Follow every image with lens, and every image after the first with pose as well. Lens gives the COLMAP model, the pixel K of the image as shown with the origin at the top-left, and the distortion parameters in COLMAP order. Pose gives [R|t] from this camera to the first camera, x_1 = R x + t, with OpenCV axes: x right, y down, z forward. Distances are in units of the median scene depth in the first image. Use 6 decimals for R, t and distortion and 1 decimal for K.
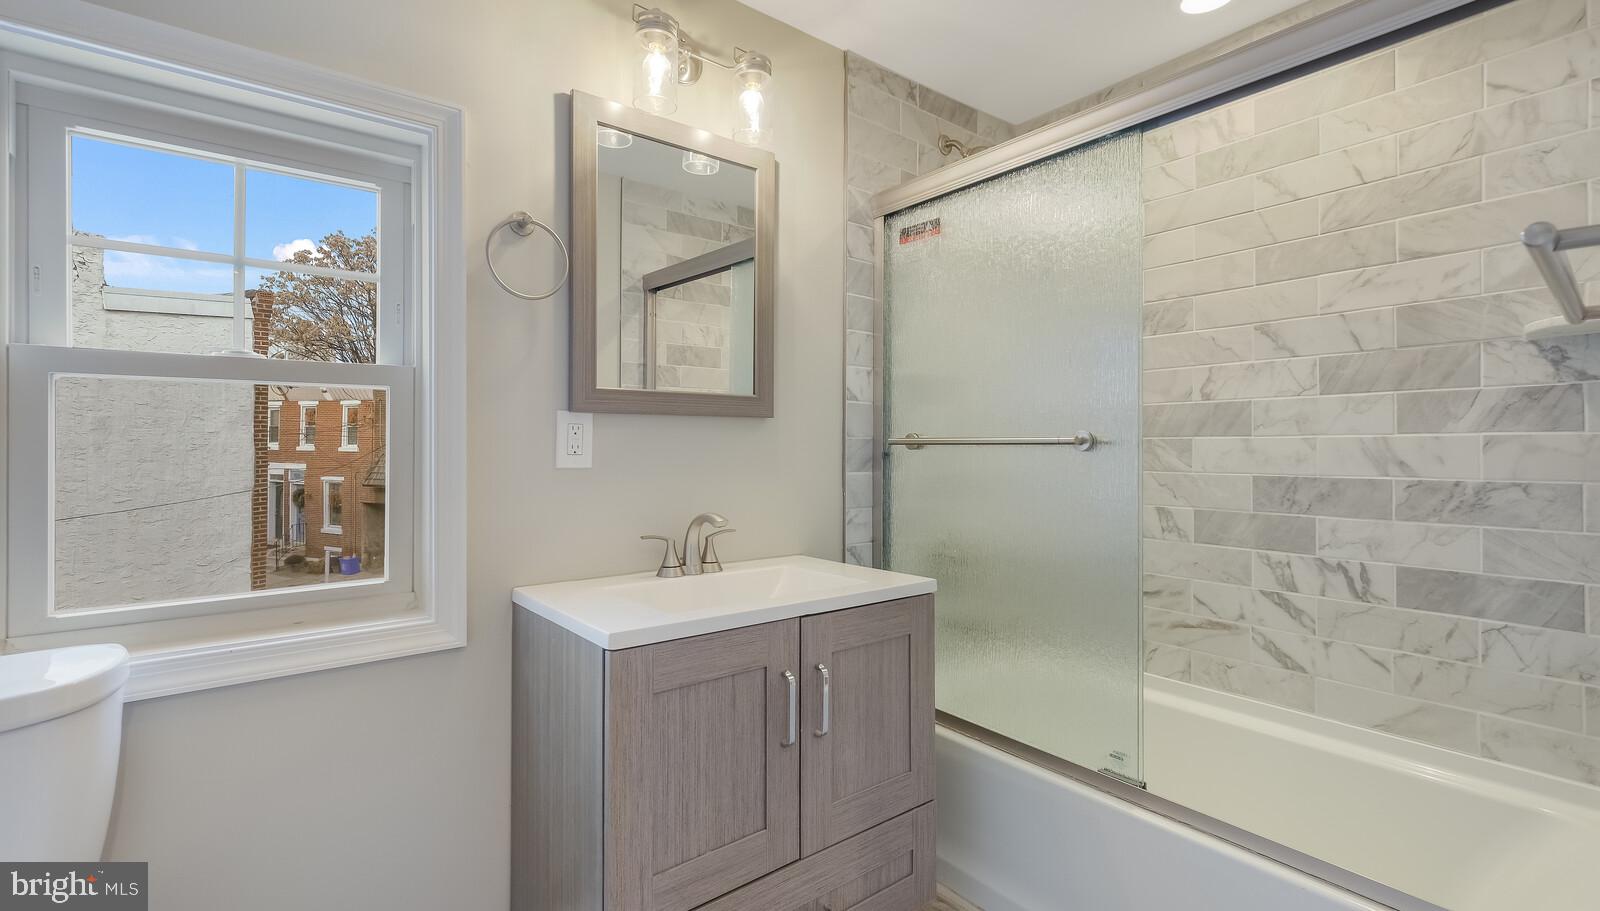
lens RADIAL K [[696.9, 0, 800.0], [0, 696.9, 455.5], [0, 0, 1]] dist [0.000150, 0.000378]
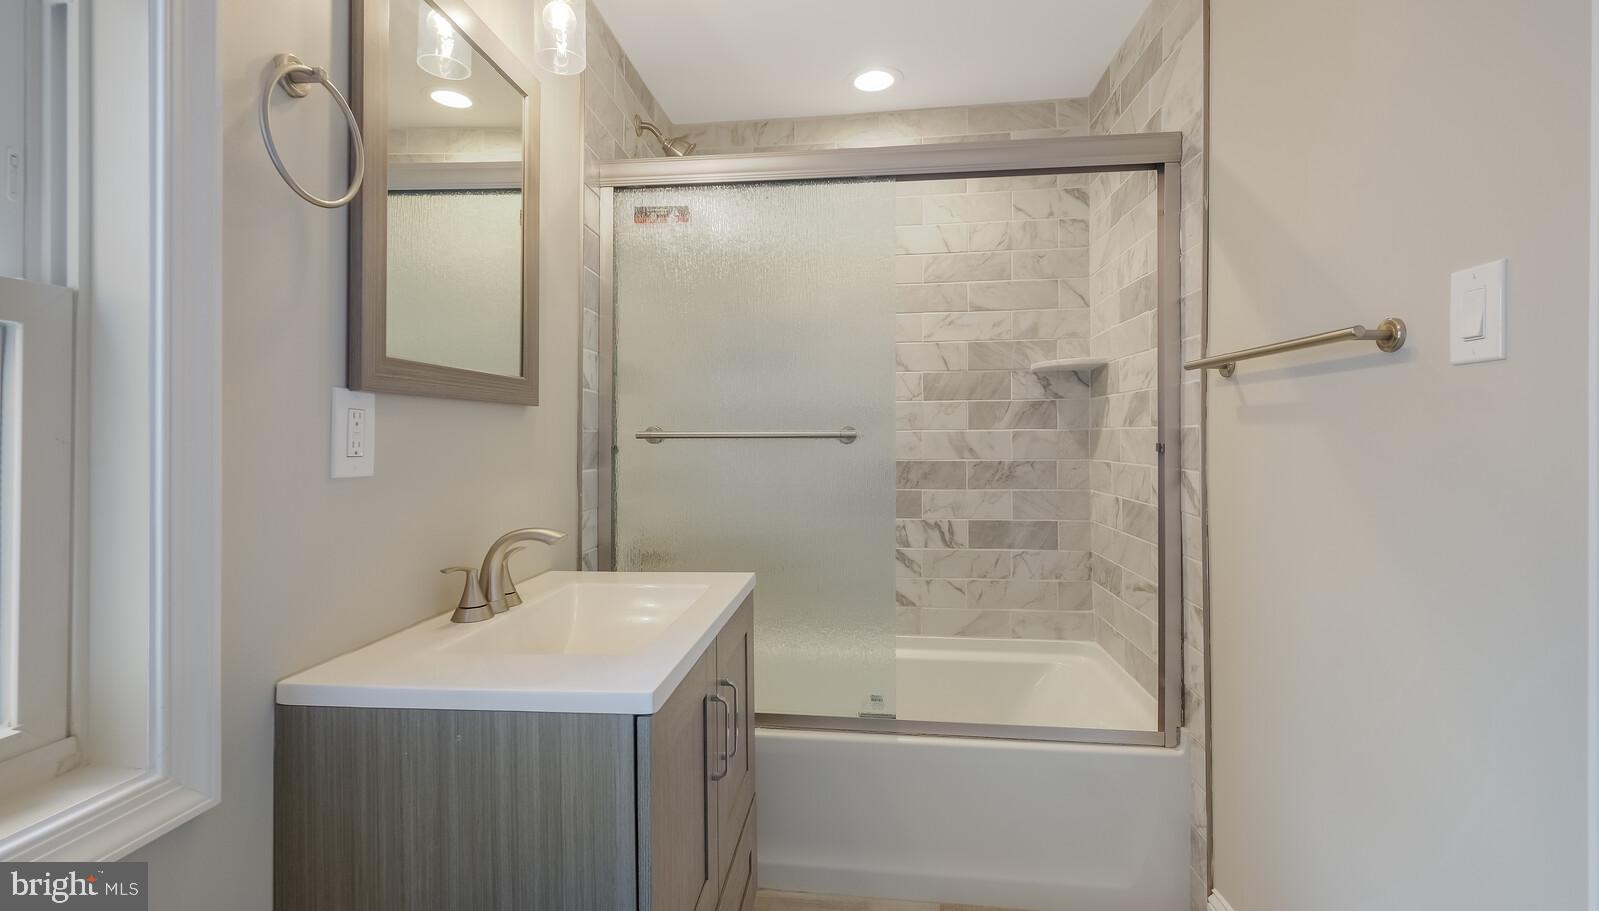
lens RADIAL K [[706.0, 0, 797.7], [0, 706.0, 443.4], [0, 0, 1]] dist [0.000965, 0.000125]
pose [[0.704839, -0.009465, 0.709304, -0.443673], [0.012484, 0.999922, 0.000937, -0.007983], [-0.709258, 0.008195, 0.704902, 0.216531]]
